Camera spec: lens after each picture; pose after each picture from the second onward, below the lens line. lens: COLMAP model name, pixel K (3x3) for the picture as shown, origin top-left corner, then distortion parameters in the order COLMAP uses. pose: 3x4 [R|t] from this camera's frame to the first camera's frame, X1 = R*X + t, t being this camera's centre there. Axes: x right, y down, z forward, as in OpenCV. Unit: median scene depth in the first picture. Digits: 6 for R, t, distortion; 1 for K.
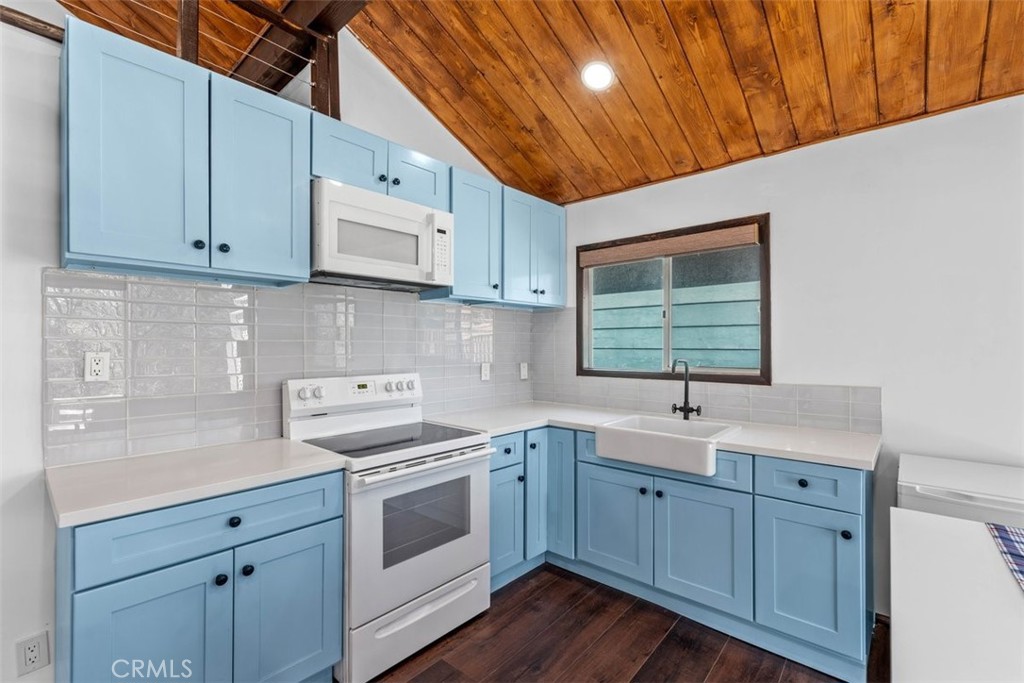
lens RADIAL K [[462.2, 0, 514.1], [0, 462.2, 341.6], [0, 0, 1]] dist [0.000035, 0.000251]
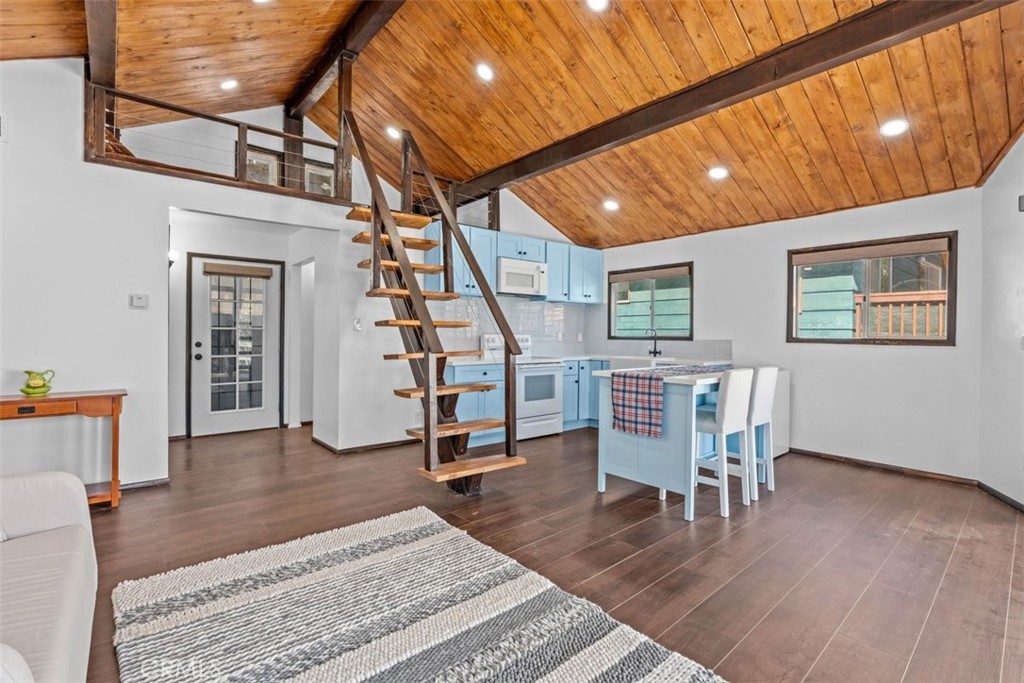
lens RADIAL K [[462.2, 0, 511.0], [0, 462.2, 339.2], [0, 0, 1]] dist [0.000035, 0.000251]
pose [[0.989247, 0.008710, -0.145998, 0.024986], [-0.005939, 0.999794, 0.019405, 0.047623], [0.146136, -0.018329, 0.989095, -1.205372]]
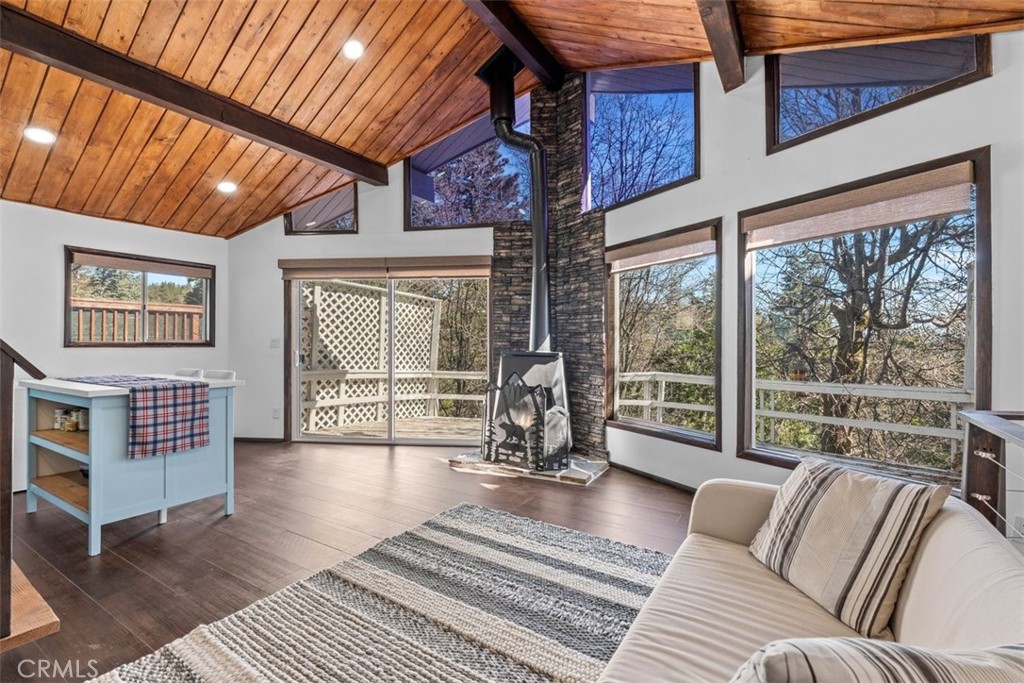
lens RADIAL K [[462.2, 0, 505.0], [0, 462.2, 341.6], [0, 0, 1]] dist [0.000035, 0.000251]
pose [[-0.136599, 0.001083, 0.990626, -1.758538], [-0.010749, 0.999939, -0.002575, 0.062703], [-0.990568, -0.011000, -0.136579, -0.094304]]
